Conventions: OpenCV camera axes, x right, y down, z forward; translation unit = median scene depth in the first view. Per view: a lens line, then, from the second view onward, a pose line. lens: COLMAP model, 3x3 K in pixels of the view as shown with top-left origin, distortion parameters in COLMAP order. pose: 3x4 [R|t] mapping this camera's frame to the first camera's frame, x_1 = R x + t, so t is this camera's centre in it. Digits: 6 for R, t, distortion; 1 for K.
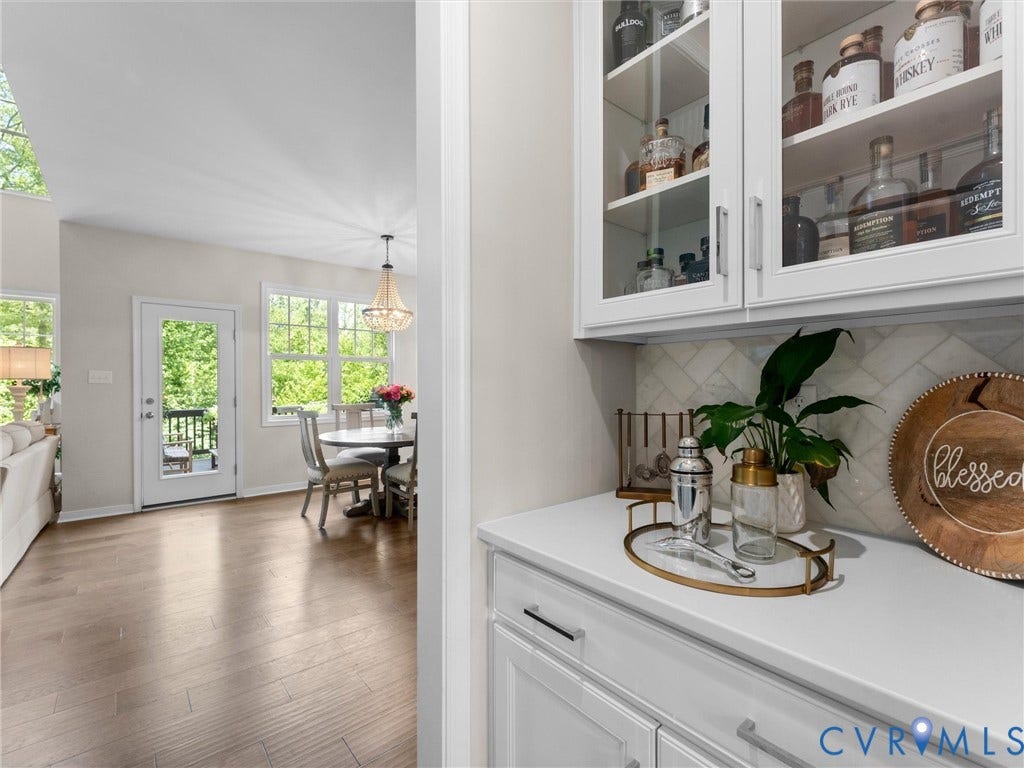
lens RADIAL K [[473.0, 0, 512.7], [0, 473.0, 384.1], [0, 0, 1]] dist [0.002060, 0.000154]
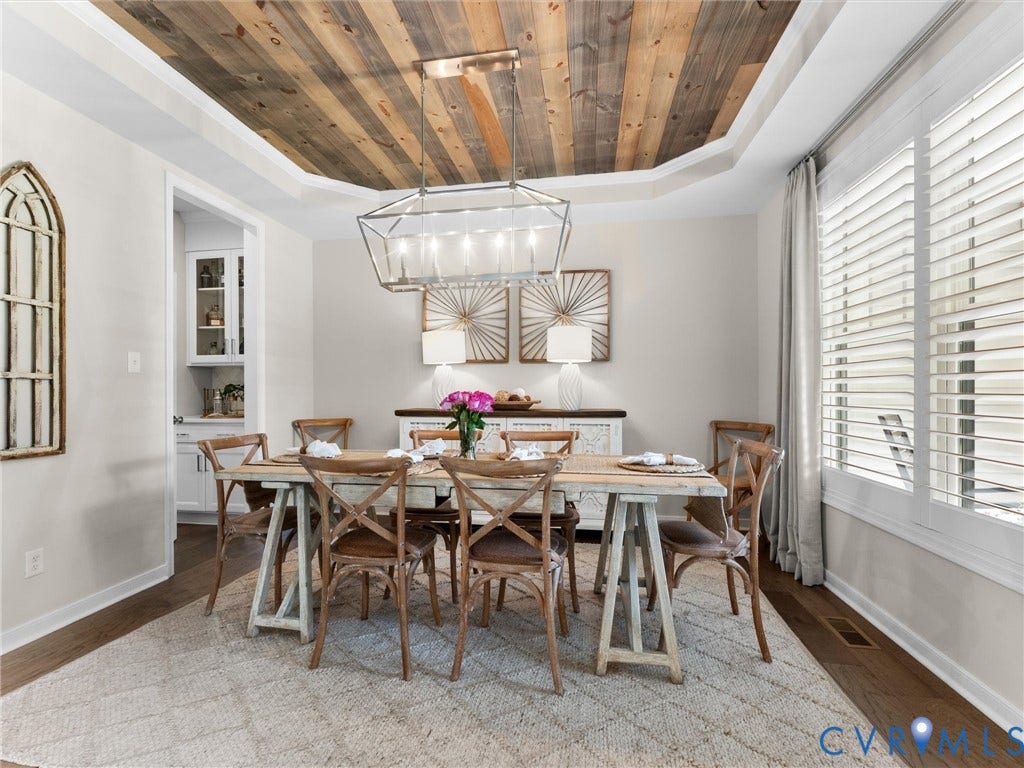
lens RADIAL K [[473.0, 0, 510.5], [0, 473.0, 387.8], [0, 0, 1]] dist [0.002060, 0.000154]
pose [[0.746433, -0.001636, 0.665458, -0.389606], [0.003197, 0.999994, -0.001128, 0.067650], [-0.665452, 0.002969, 0.746434, -3.012166]]
